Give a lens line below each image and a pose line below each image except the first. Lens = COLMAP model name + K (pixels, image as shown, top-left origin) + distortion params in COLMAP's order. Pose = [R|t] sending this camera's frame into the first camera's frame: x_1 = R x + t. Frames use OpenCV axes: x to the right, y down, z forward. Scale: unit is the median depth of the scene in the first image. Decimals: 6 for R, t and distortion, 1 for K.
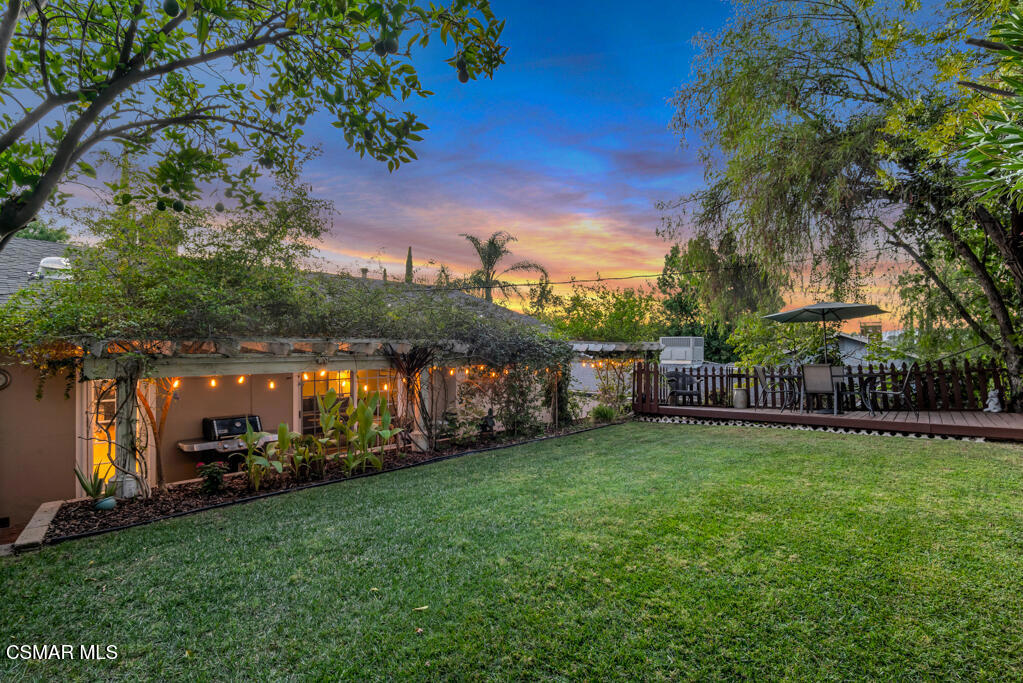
lens RADIAL K [[484.8, 0, 507.2], [0, 484.8, 341.7], [0, 0, 1]] dist [-0.010630, 0.000637]
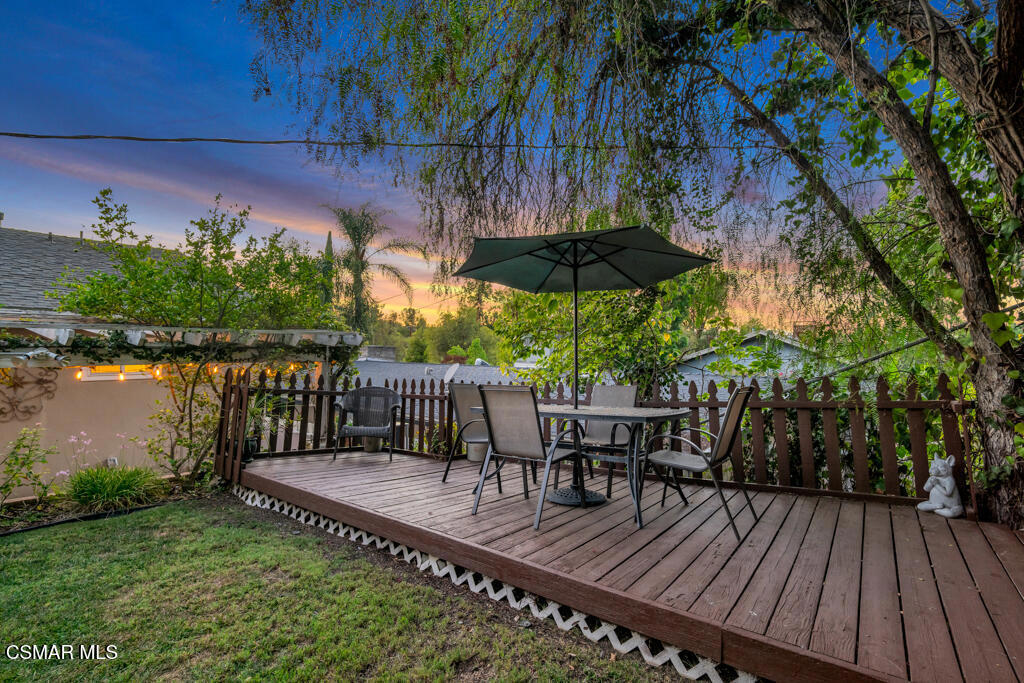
lens RADIAL K [[485.3, 0, 515.7], [0, 485.3, 345.2], [0, 0, 1]] dist [-0.010630, 0.000637]
pose [[0.996853, 0.016632, 0.077504, 0.614705], [-0.017414, 0.999804, 0.009428, 0.011726], [-0.077332, -0.010748, 0.996947, 0.616916]]
